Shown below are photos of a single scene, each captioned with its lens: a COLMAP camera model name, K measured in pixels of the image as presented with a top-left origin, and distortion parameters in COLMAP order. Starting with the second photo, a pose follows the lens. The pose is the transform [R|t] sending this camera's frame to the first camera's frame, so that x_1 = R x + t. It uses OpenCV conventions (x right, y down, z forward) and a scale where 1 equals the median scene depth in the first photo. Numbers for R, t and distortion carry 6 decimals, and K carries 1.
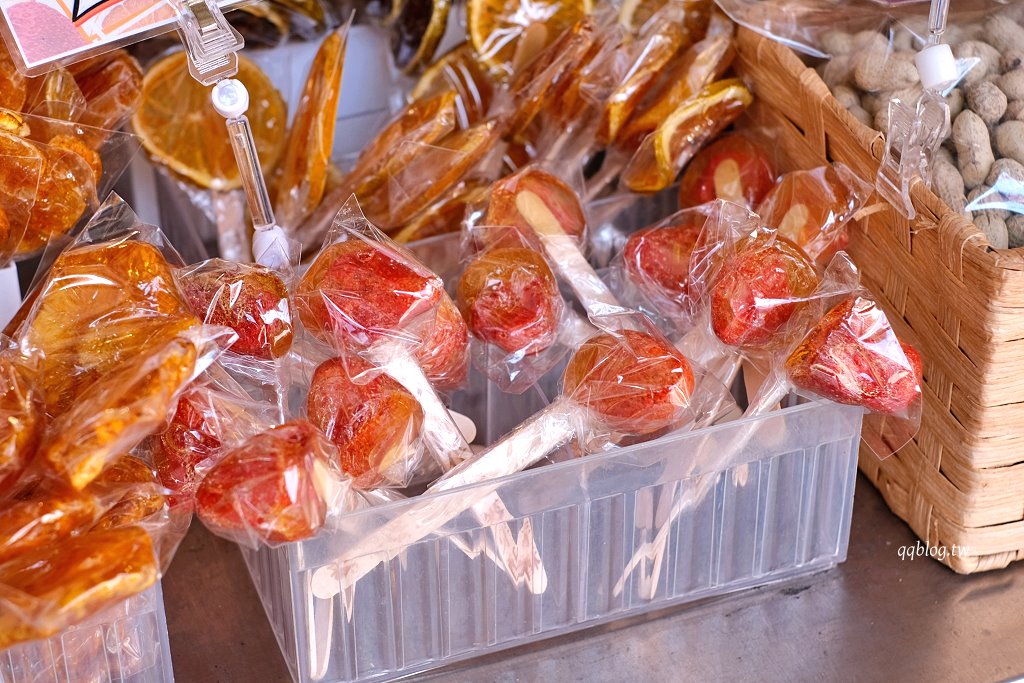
lens RADIAL K [[2136.2, 0, 512.0], [0, 2136.2, 341.5], [0, 0, 1]] dist [-0.151643, 0.238144]
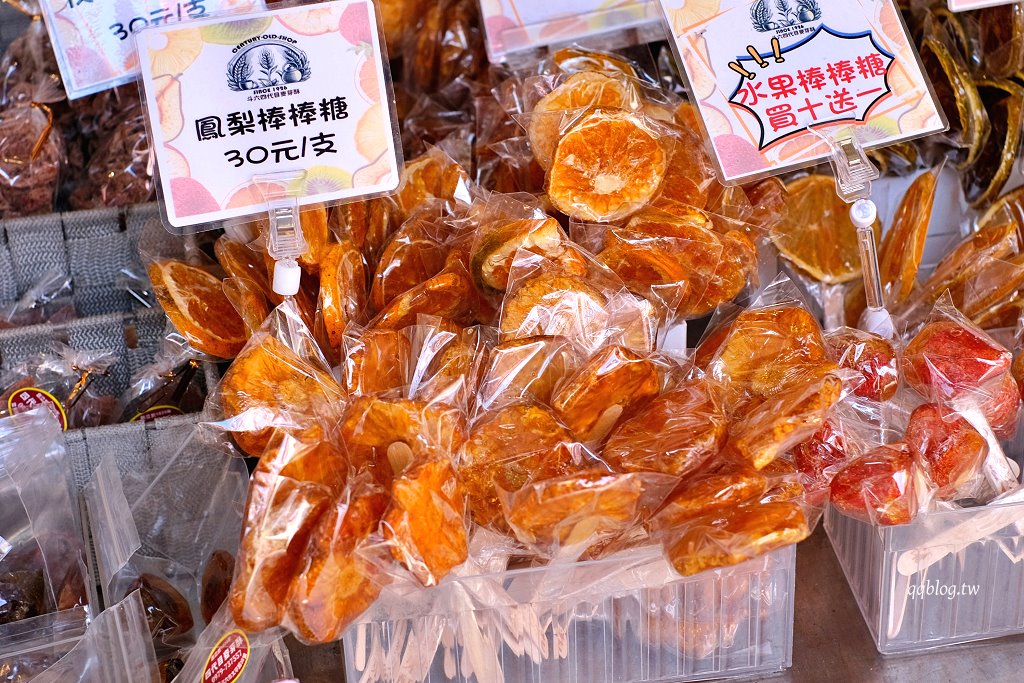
lens RADIAL K [[2136.2, 0, 512.0], [0, 2136.2, 341.5], [0, 0, 1]] dist [-0.151643, 0.238144]
pose [[0.975328, 0.082031, -0.204954, -0.066297], [-0.094787, 0.994075, -0.053200, 0.066122], [0.199376, 0.071314, 0.977325, -0.406916]]
